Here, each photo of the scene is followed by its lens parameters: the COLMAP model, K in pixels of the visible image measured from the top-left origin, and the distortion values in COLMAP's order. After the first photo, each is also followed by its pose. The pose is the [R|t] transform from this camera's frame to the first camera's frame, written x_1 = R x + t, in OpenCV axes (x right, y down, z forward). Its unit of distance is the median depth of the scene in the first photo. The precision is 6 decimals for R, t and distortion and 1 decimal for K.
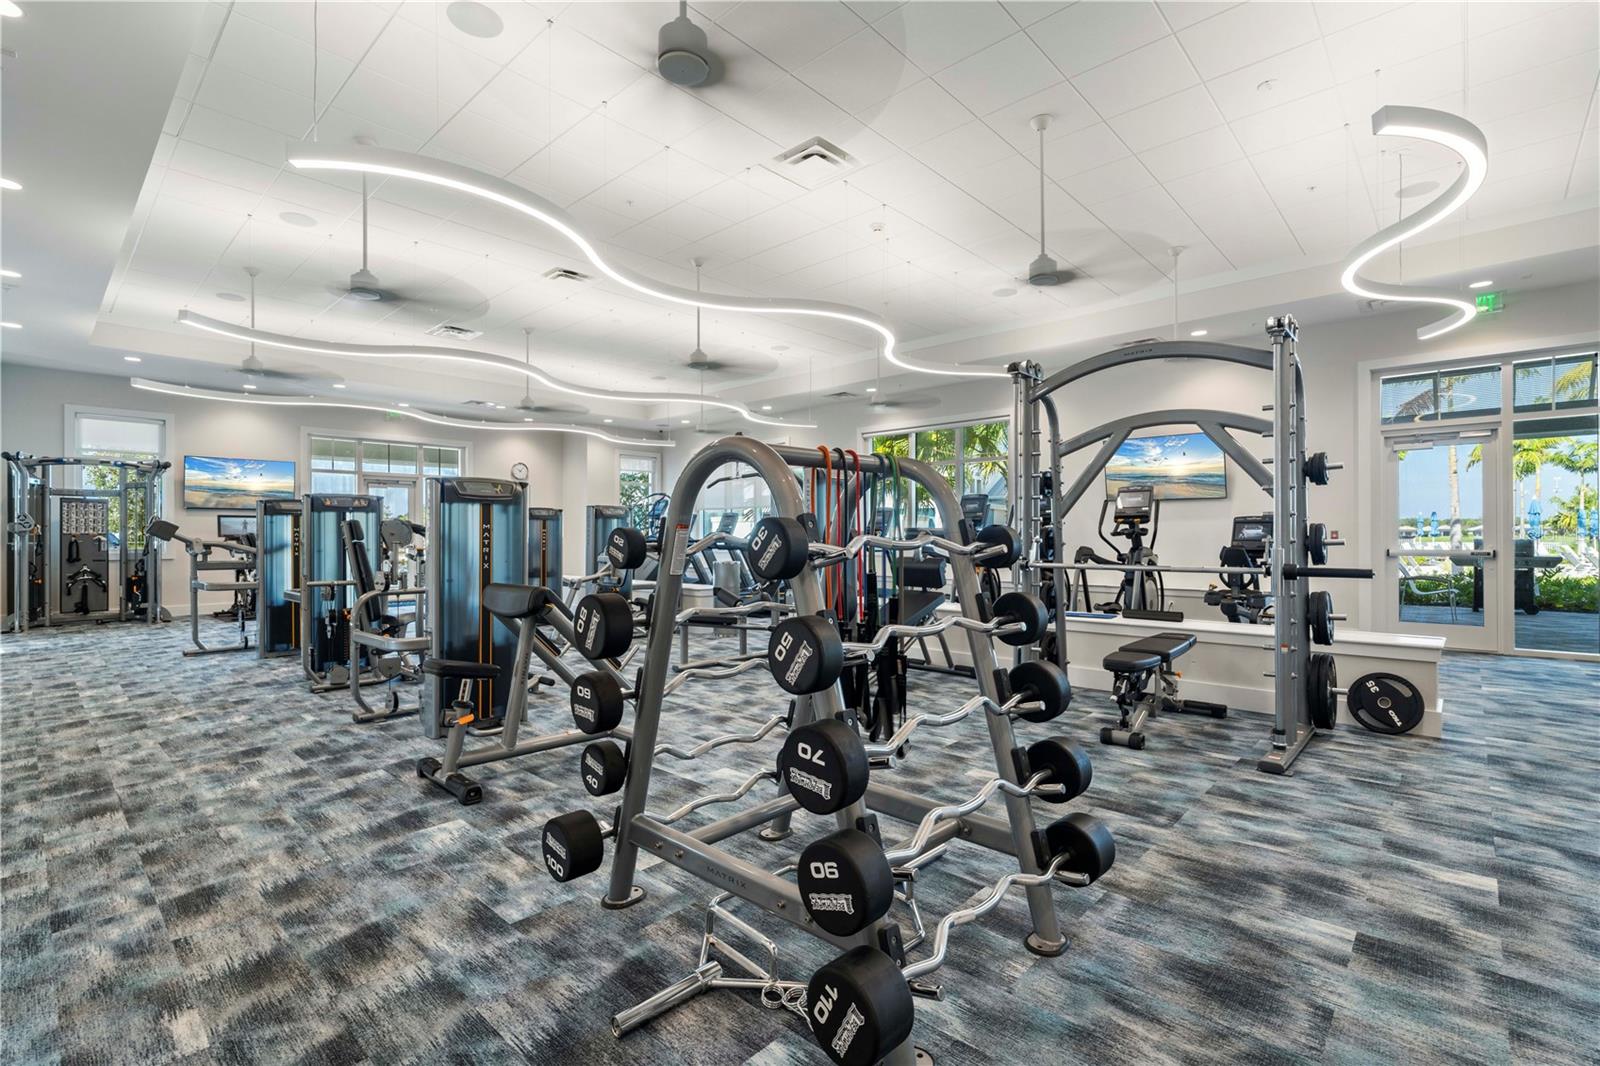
lens RADIAL K [[723.6, 0, 801.4], [0, 723.6, 534.1], [0, 0, 1]] dist [0.000268, 0.000146]
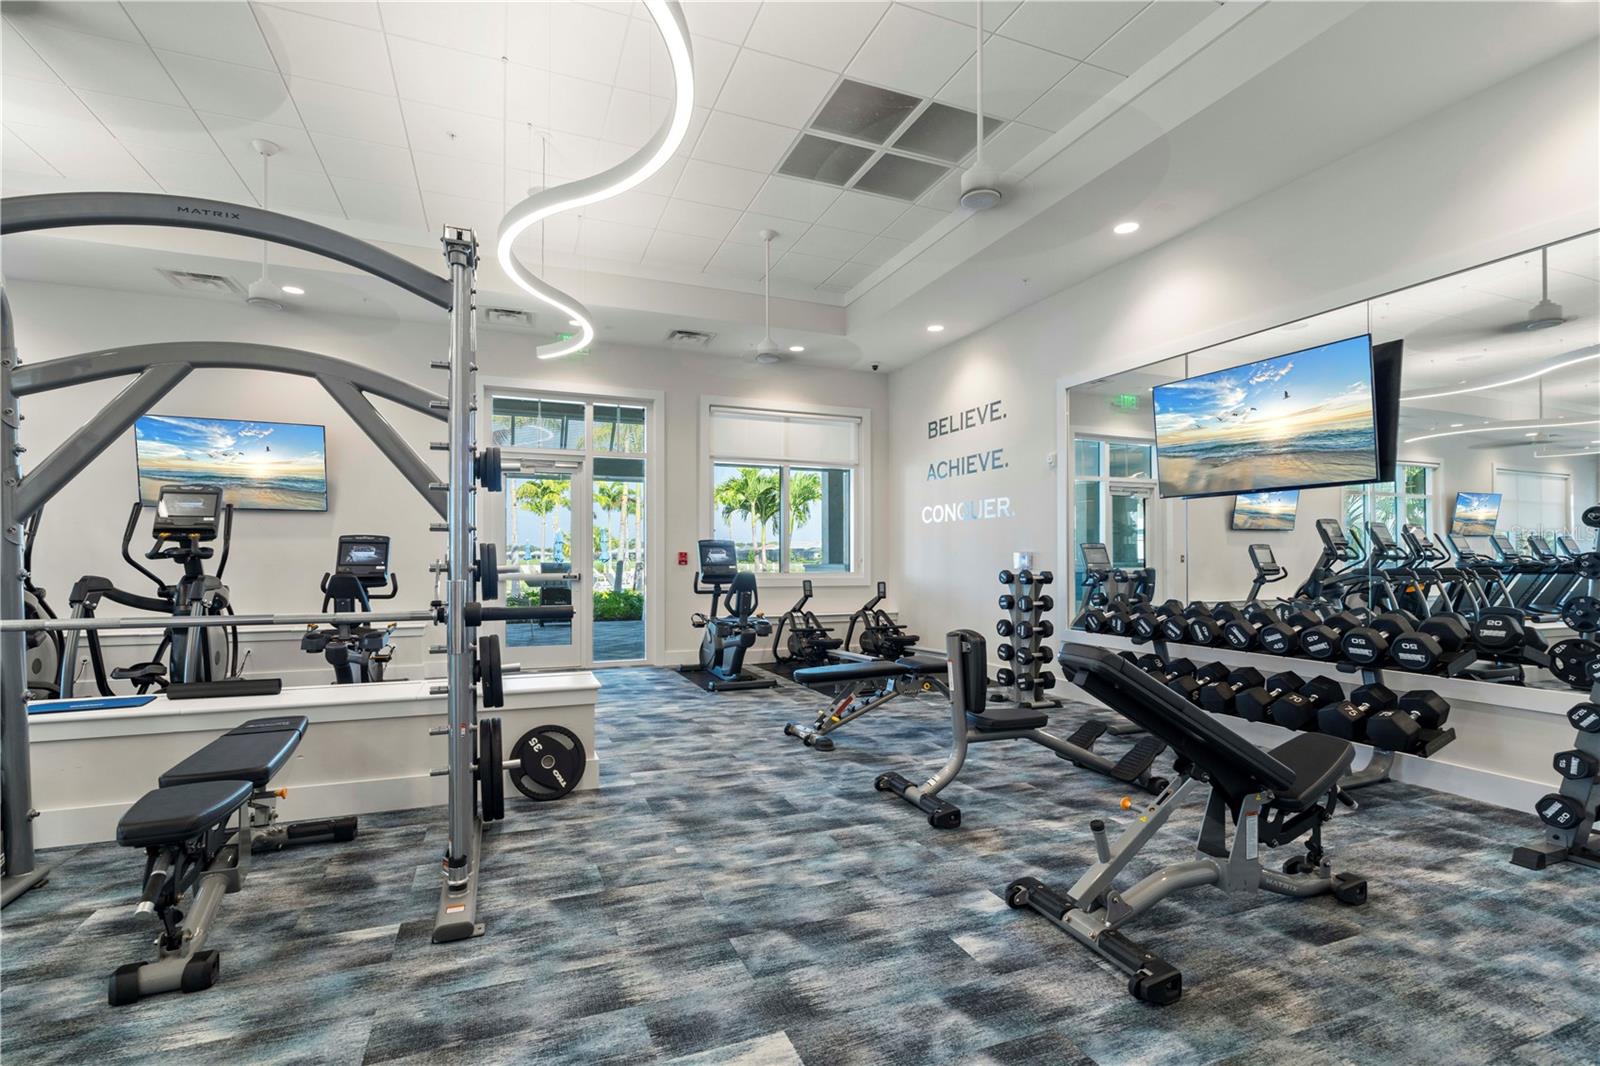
lens RADIAL K [[723.6, 0, 787.3], [0, 723.6, 557.6], [0, 0, 1]] dist [0.000268, 0.000146]
pose [[0.430225, 0.005407, 0.902705, 0.154325], [-0.005341, 0.999980, -0.003444, 0.000666], [-0.902706, -0.003340, 0.430245, 0.351350]]
